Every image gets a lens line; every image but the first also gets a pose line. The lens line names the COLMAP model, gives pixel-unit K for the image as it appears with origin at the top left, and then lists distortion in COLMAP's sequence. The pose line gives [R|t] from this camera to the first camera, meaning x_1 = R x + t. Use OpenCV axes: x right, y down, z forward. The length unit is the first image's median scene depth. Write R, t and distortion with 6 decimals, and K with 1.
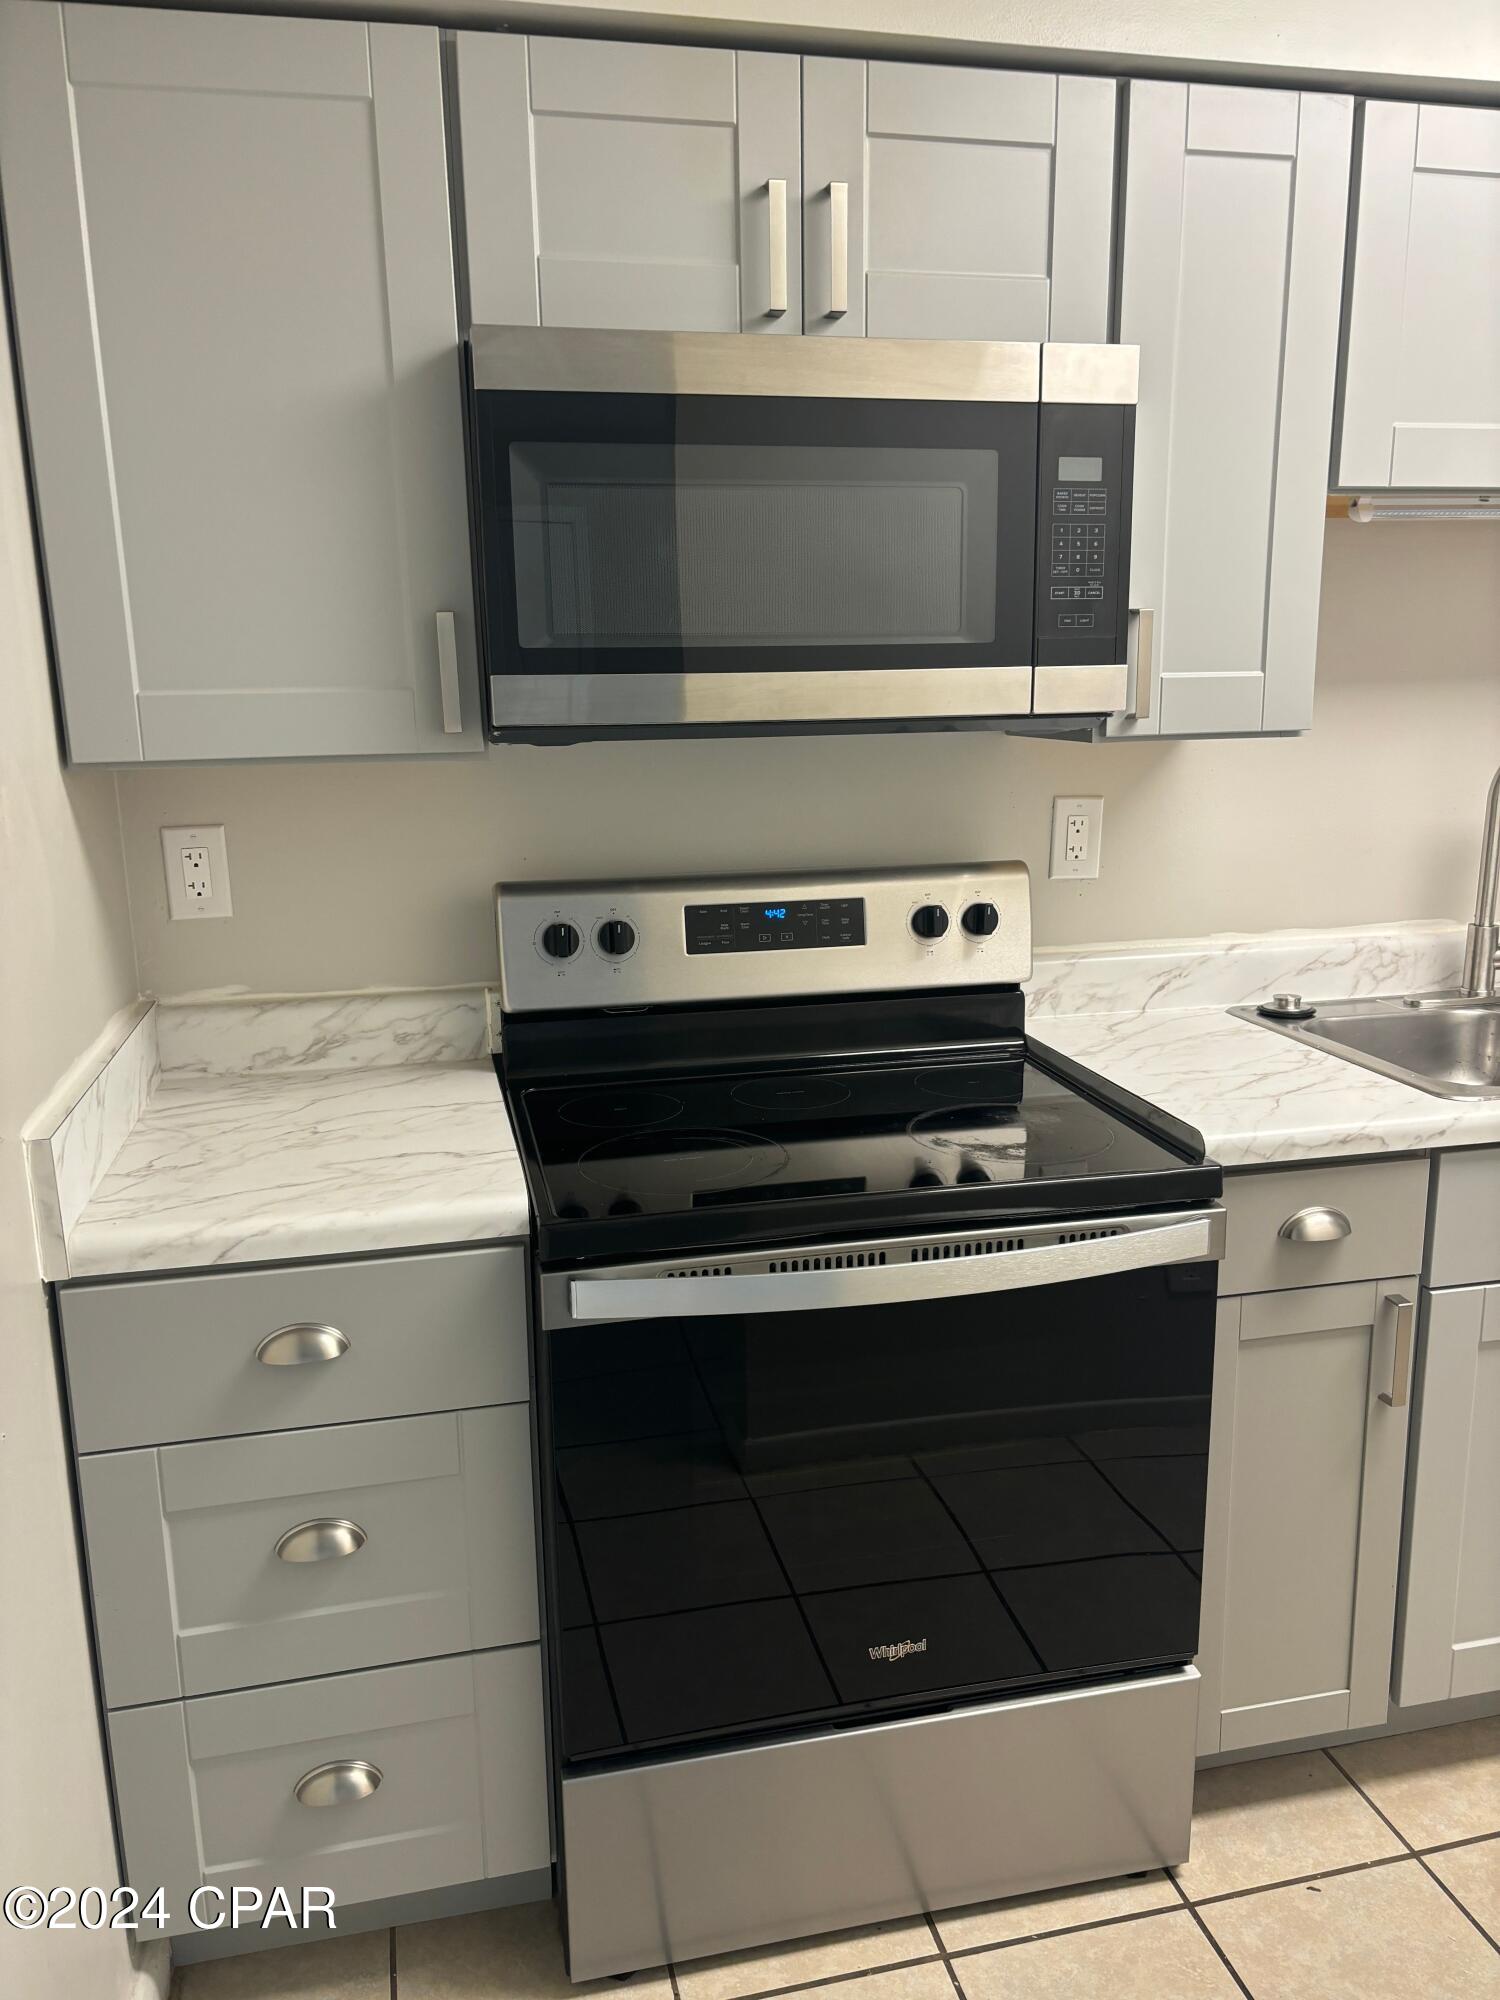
lens RADIAL K [[1535.5, 0, 750.0], [0, 1535.5, 1000.0], [0, 0, 1]] dist [0.064337, -0.091879]
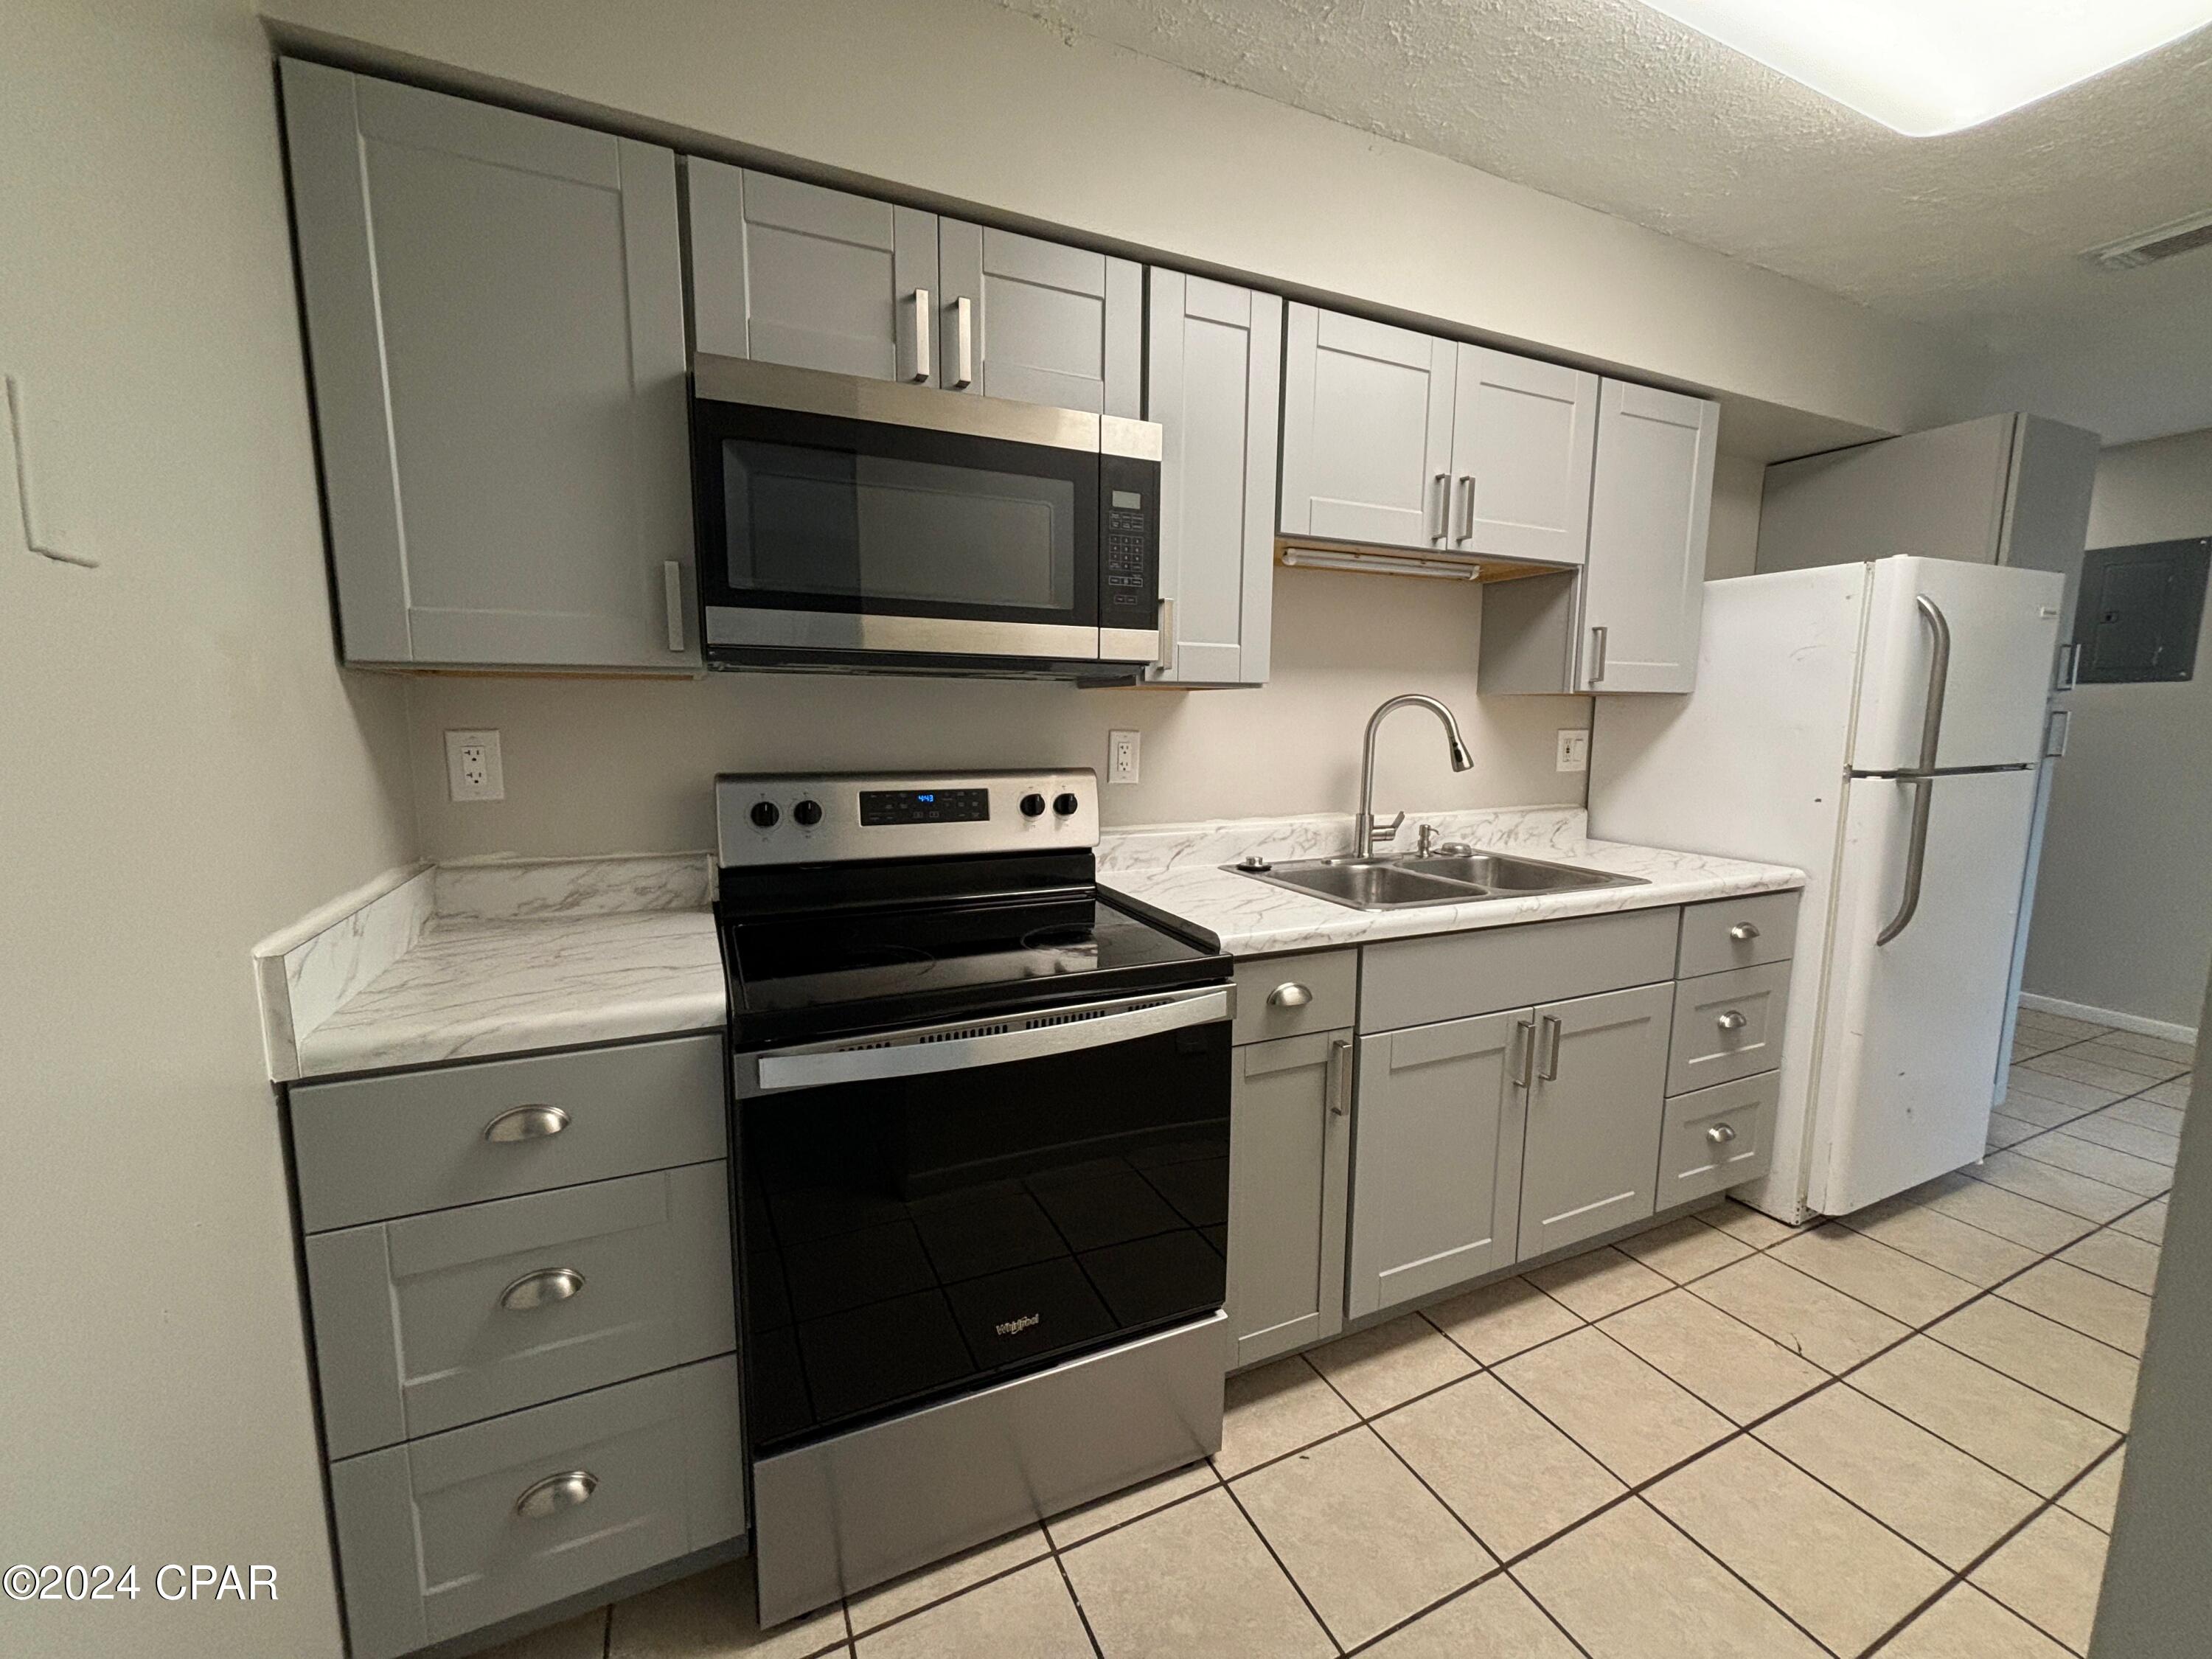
lens RADIAL K [[891.0, 0, 1106.0], [0, 891.0, 829.5], [0, 0, 1]] dist [-0.001728, 0.000097]
pose [[0.977864, -0.003845, 0.209204, 0.009045], [0.022249, 0.996073, -0.085692, 0.054470], [-0.208053, 0.088449, 0.974110, 0.176997]]
